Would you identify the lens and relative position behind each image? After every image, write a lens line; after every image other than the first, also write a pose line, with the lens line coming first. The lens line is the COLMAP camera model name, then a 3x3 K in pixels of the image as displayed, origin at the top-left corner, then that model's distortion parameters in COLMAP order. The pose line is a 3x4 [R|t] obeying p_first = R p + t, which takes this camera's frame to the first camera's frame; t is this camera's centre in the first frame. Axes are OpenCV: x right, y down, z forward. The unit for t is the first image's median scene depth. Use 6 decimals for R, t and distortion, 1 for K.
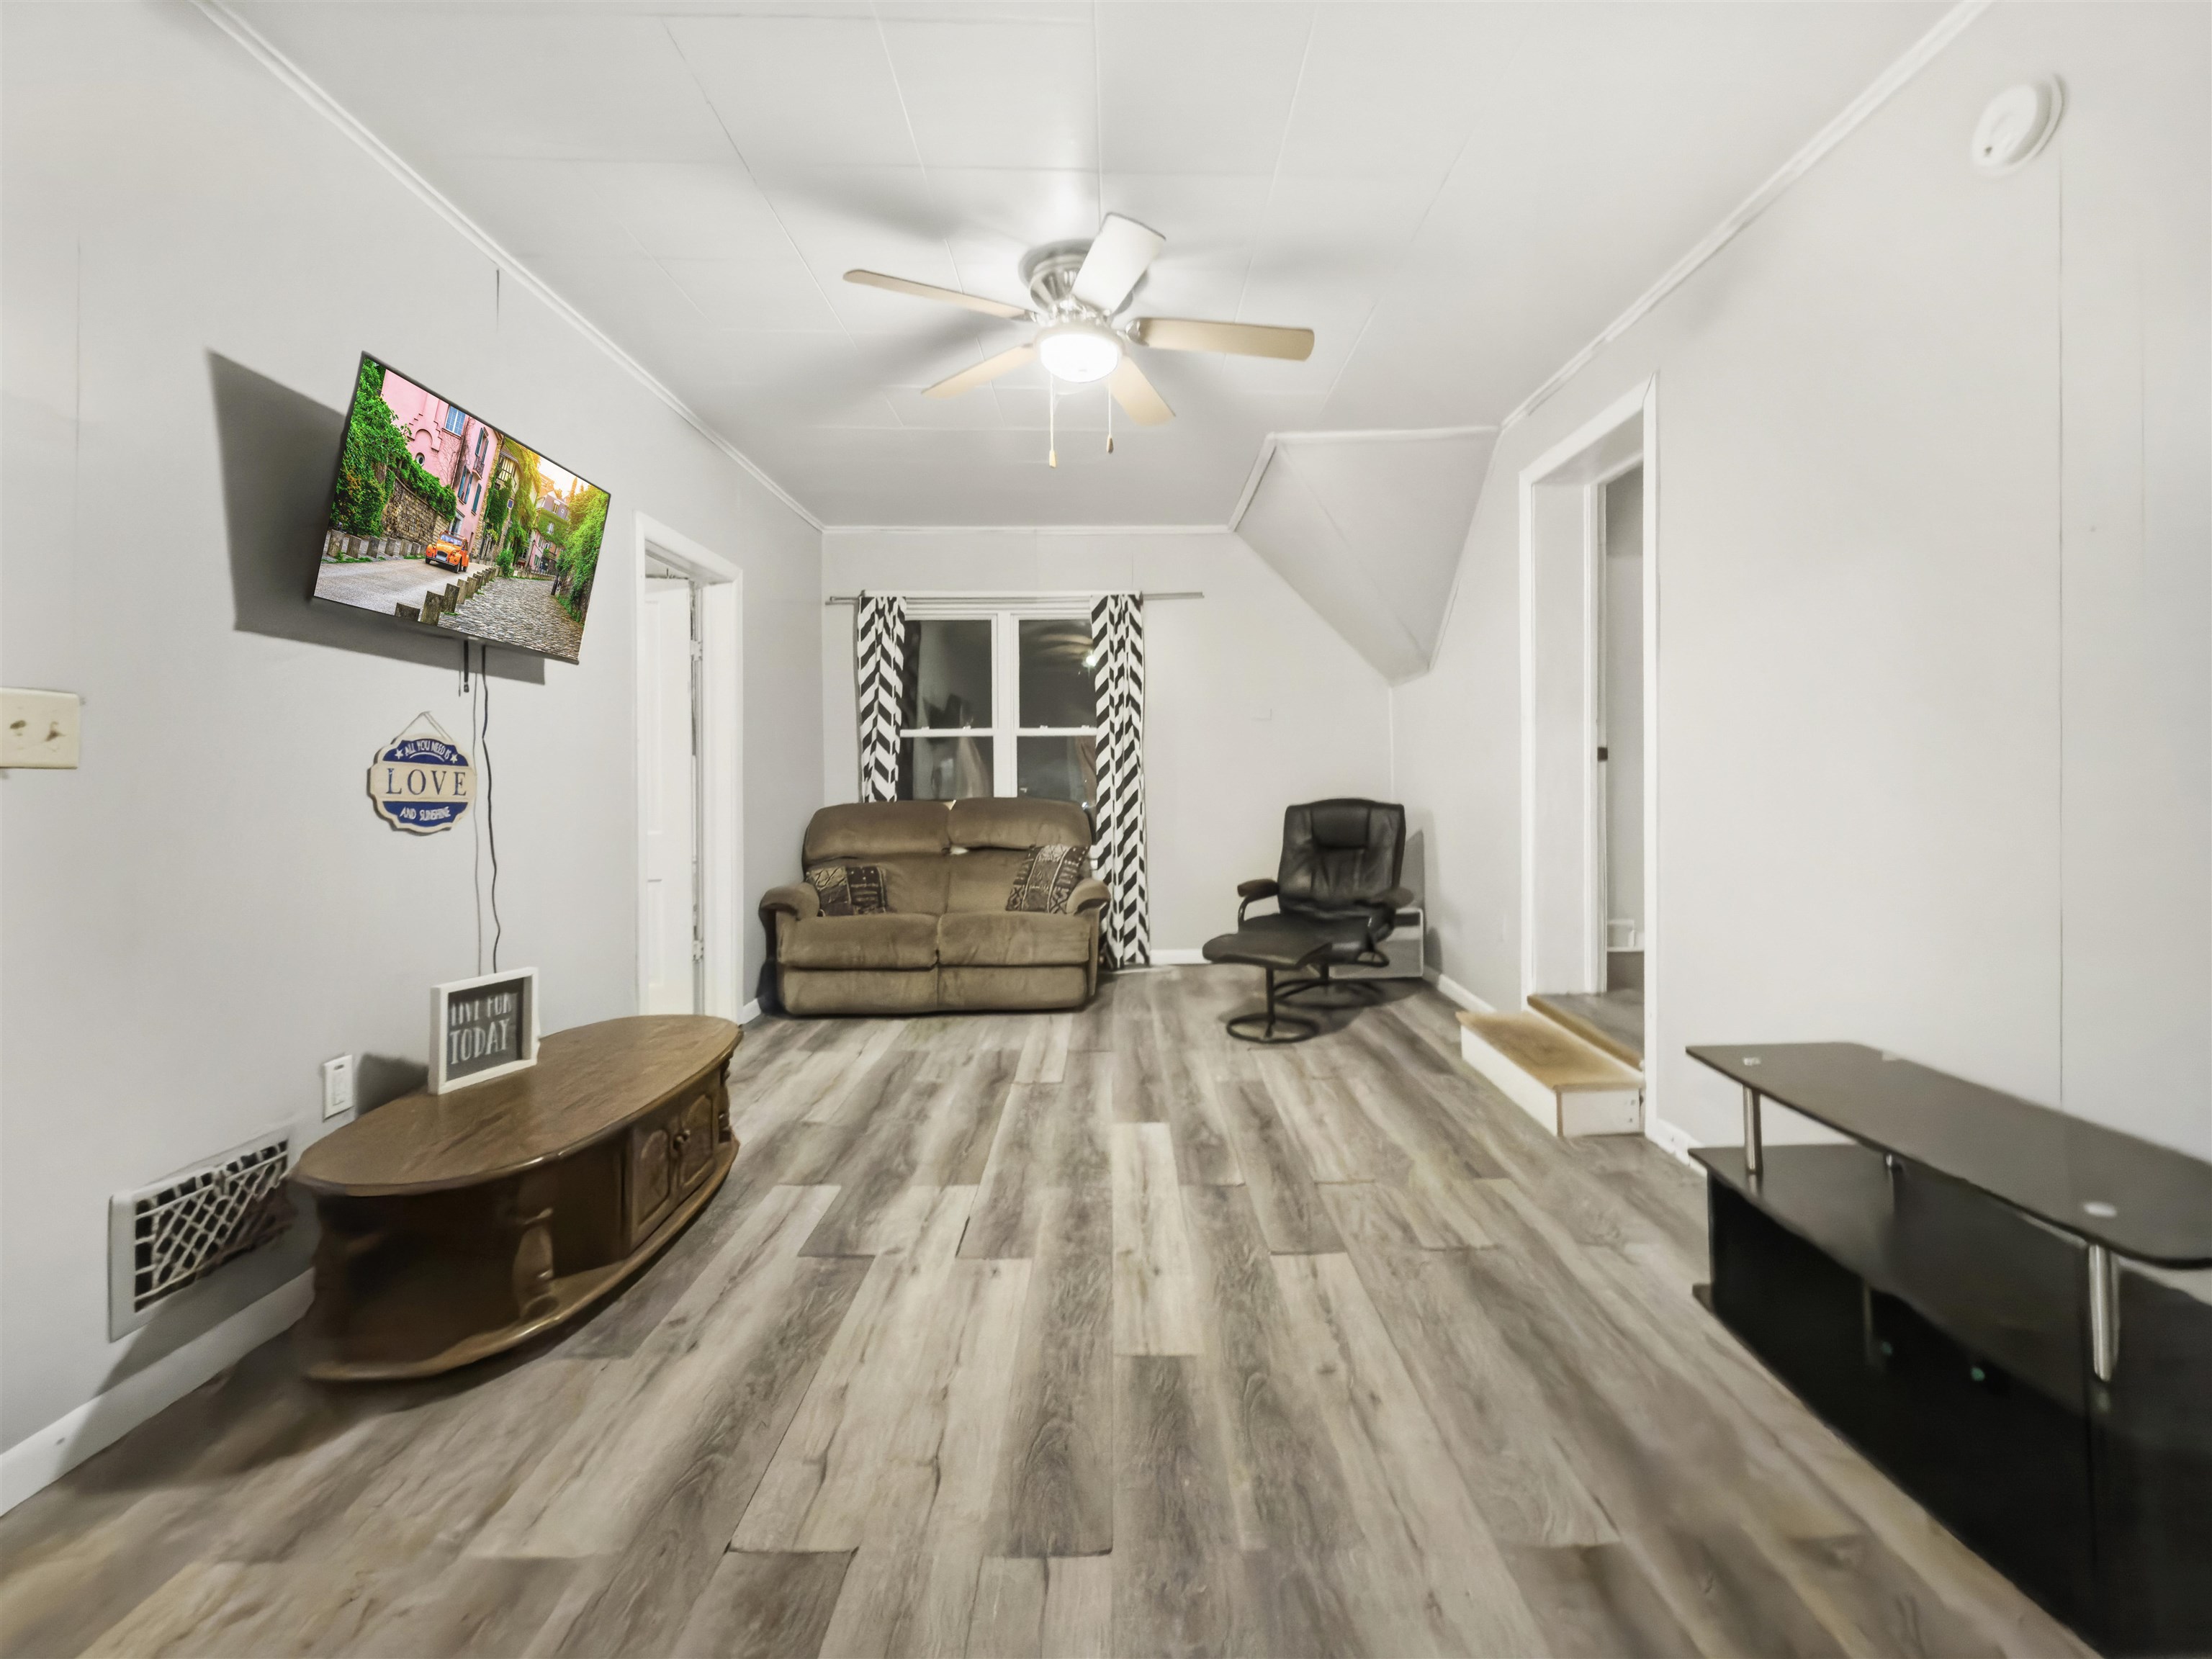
lens RADIAL K [[911.4, 0, 1195.9], [0, 911.4, 758.7], [0, 0, 1]] dist [-0.000110, -0.000110]
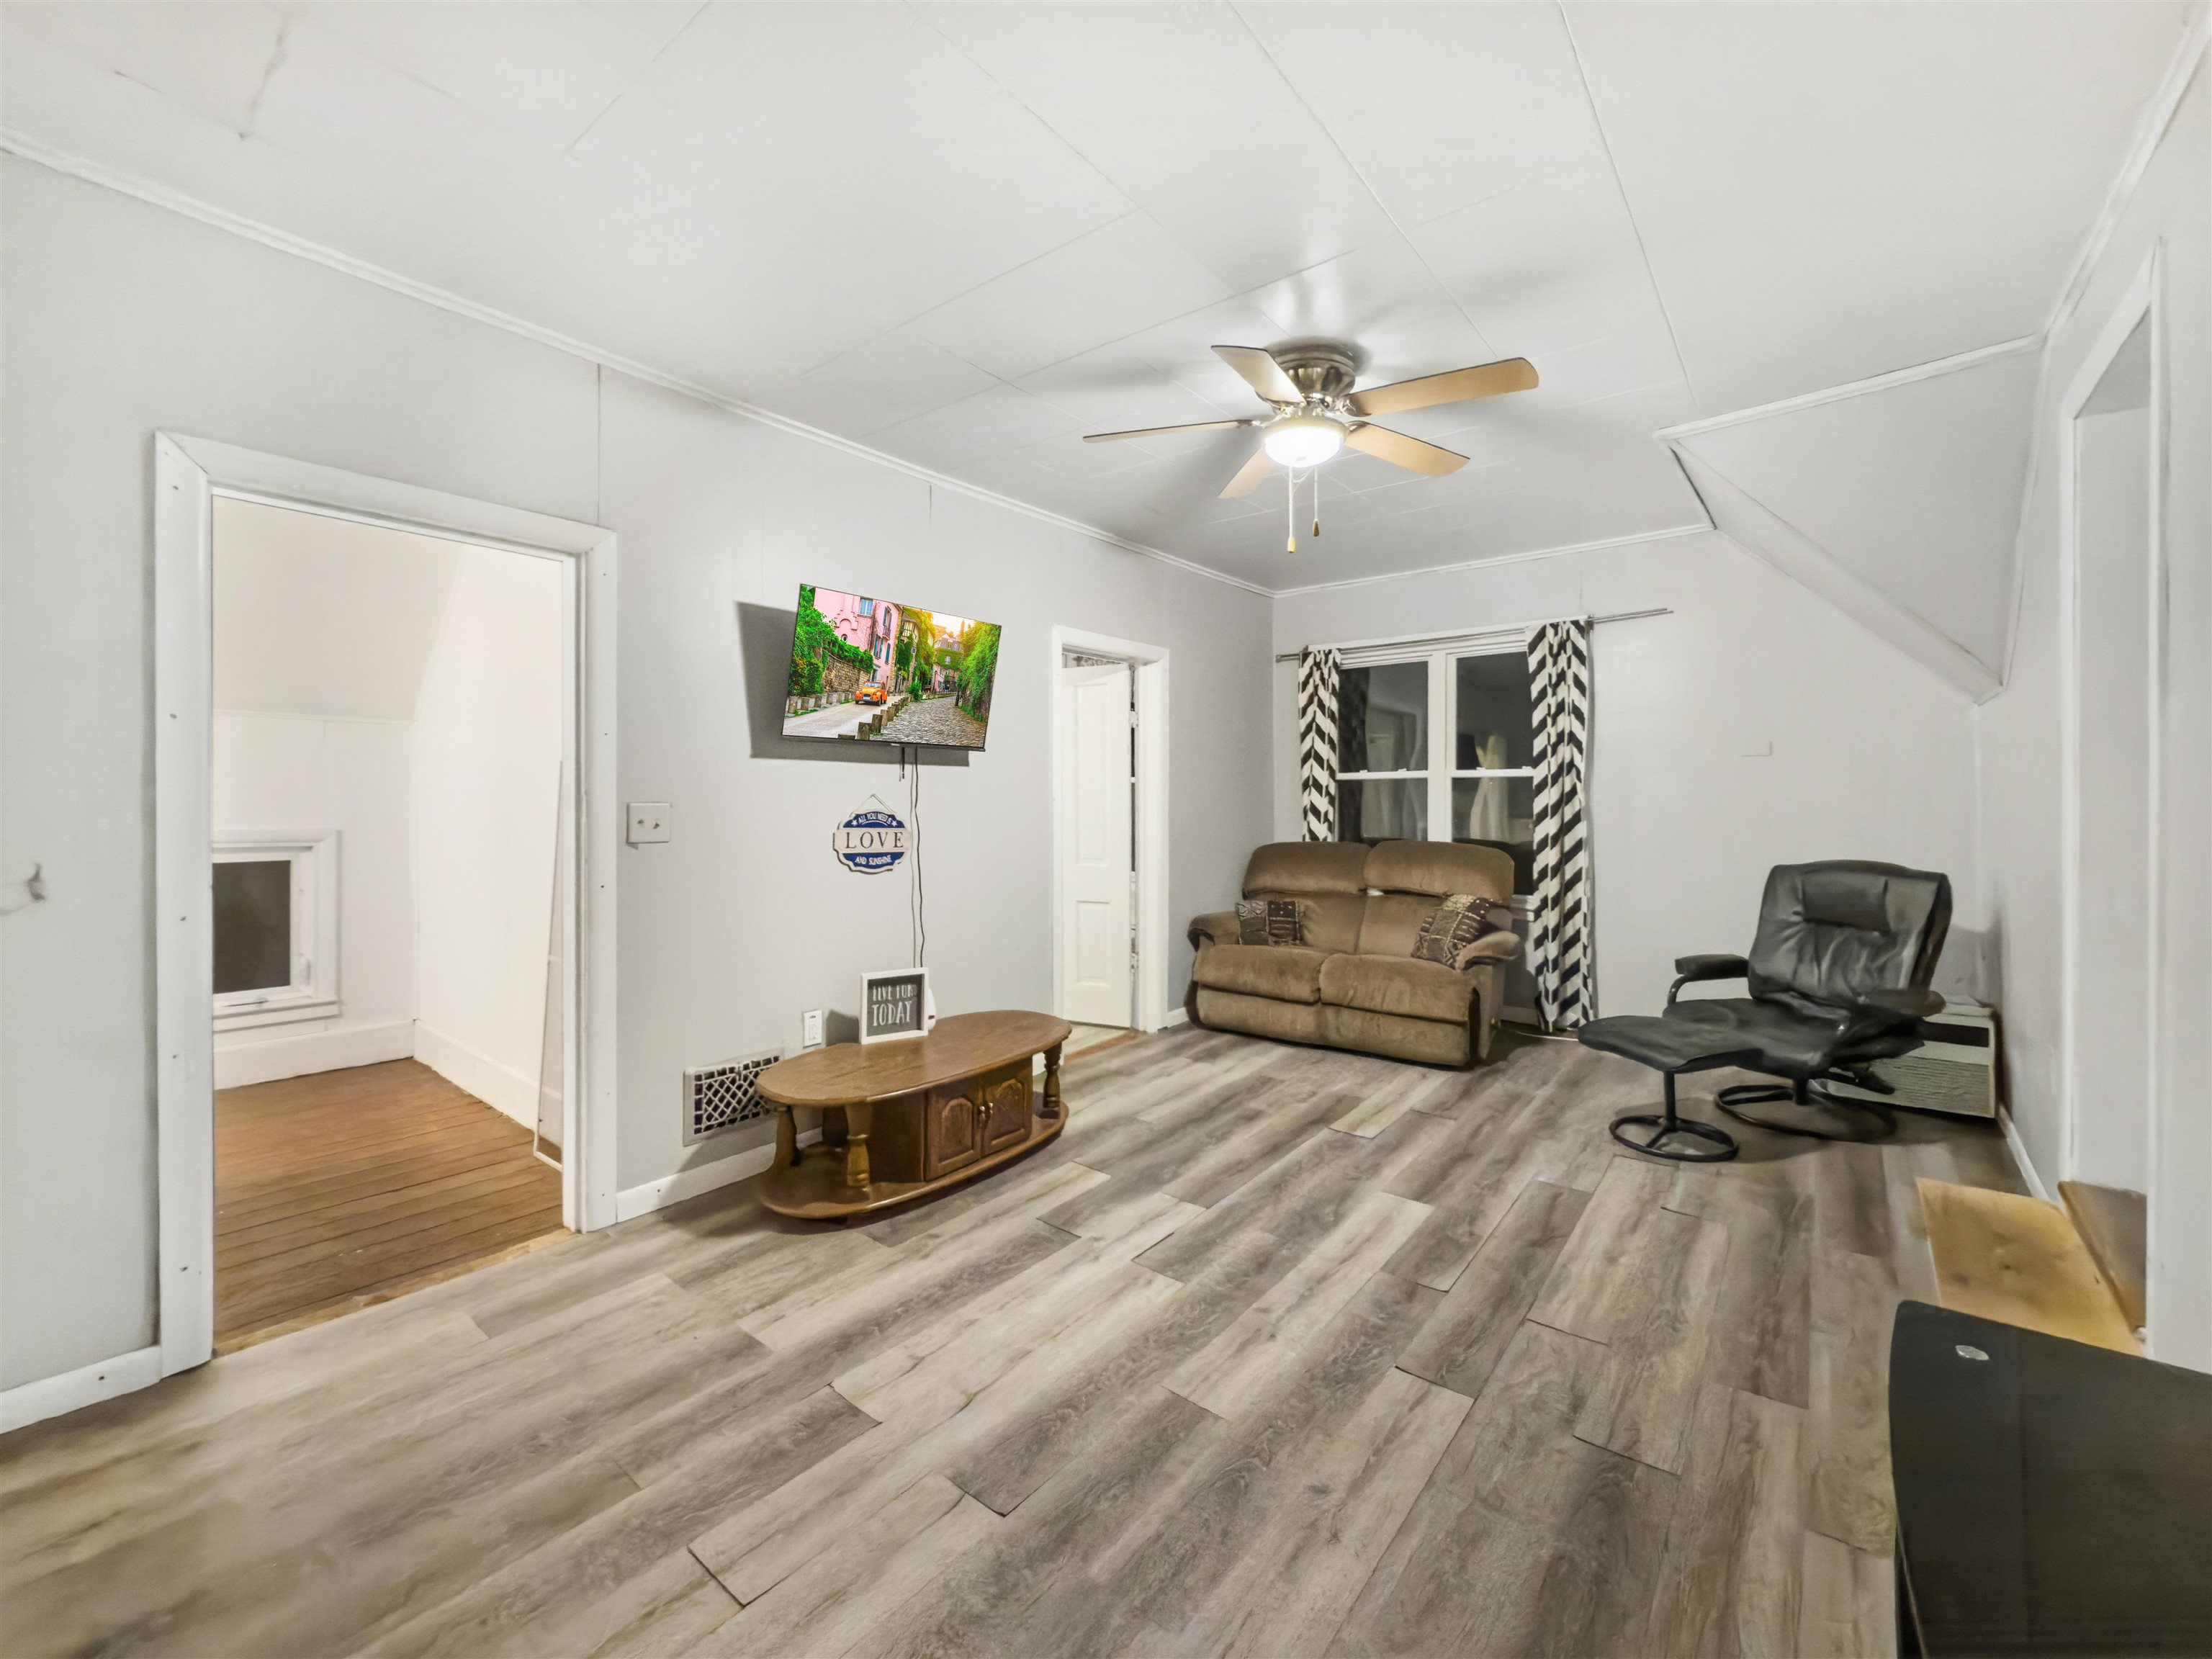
lens RADIAL K [[889.2, 0, 1108.7], [0, 889.2, 794.8], [0, 0, 1]] dist [0.000206, 0.000084]
pose [[0.775818, 0.003056, -0.630950, 0.344718], [0.004910, 0.999929, 0.010880, -0.054534], [0.630938, -0.011539, 0.775747, 0.072932]]
